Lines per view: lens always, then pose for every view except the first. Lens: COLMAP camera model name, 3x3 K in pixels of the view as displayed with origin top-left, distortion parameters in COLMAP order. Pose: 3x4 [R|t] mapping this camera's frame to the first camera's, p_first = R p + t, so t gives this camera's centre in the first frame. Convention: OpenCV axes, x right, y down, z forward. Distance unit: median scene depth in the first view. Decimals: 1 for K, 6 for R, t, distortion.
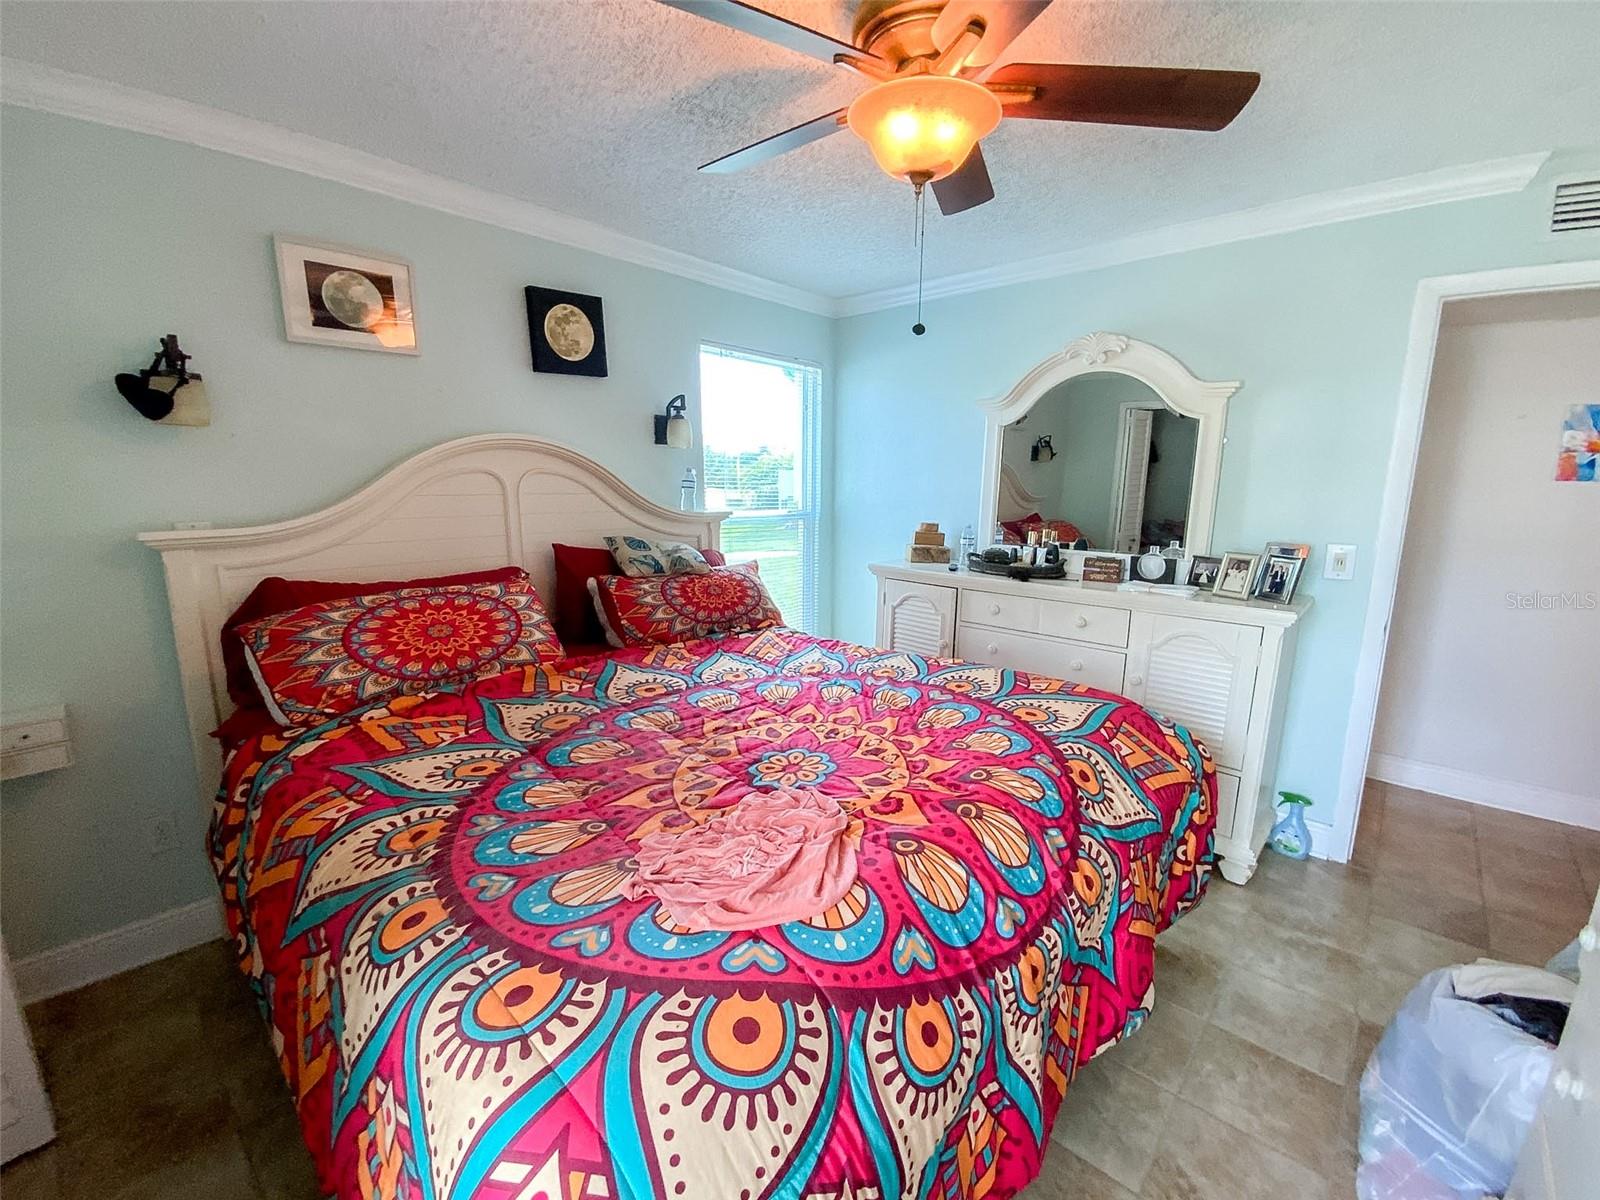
lens RADIAL K [[710.8, 0, 801.8], [0, 710.8, 608.2], [0, 0, 1]] dist [0.032799, -0.023068]
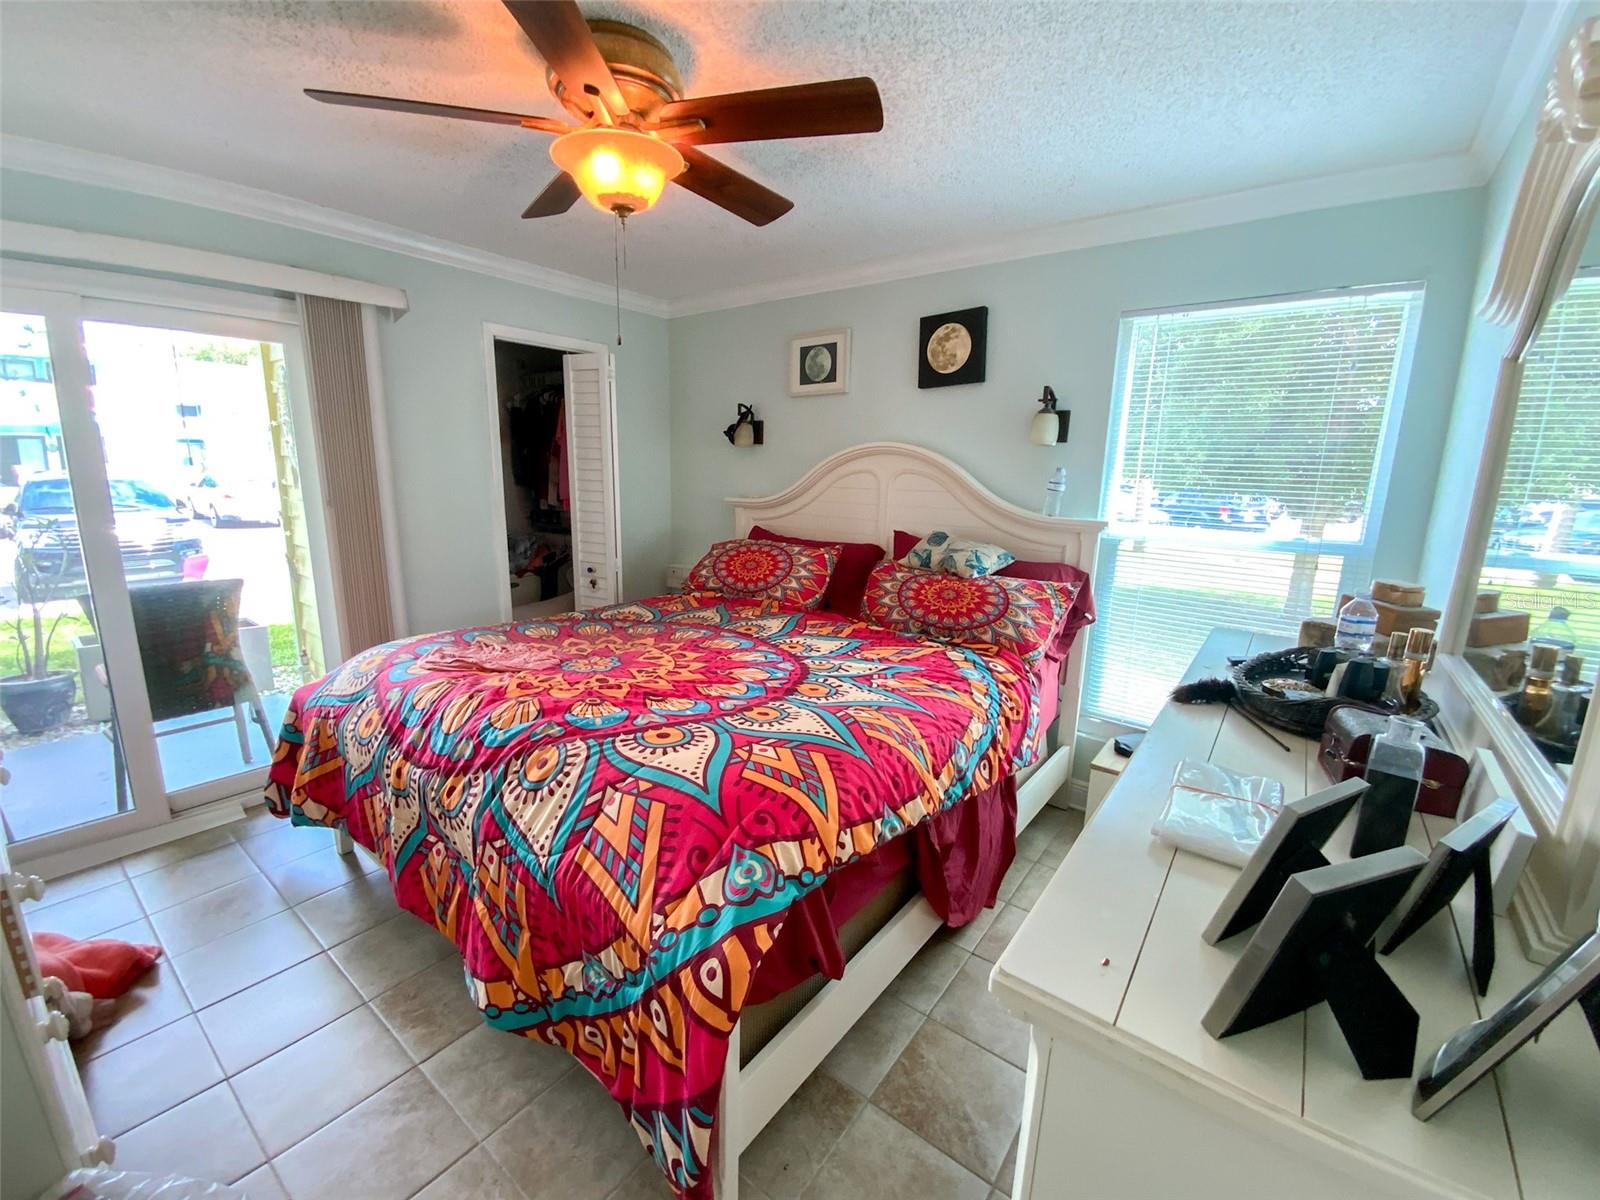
lens RADIAL K [[685.0, 0, 798.9], [0, 685.0, 607.1], [0, 0, 1]] dist [0.019021, -0.020807]
pose [[0.026835, 0.189132, -0.981585, 0.943499], [-0.205911, 0.961927, 0.179715, -0.159693], [0.978203, 0.197296, 0.064757, 0.901358]]
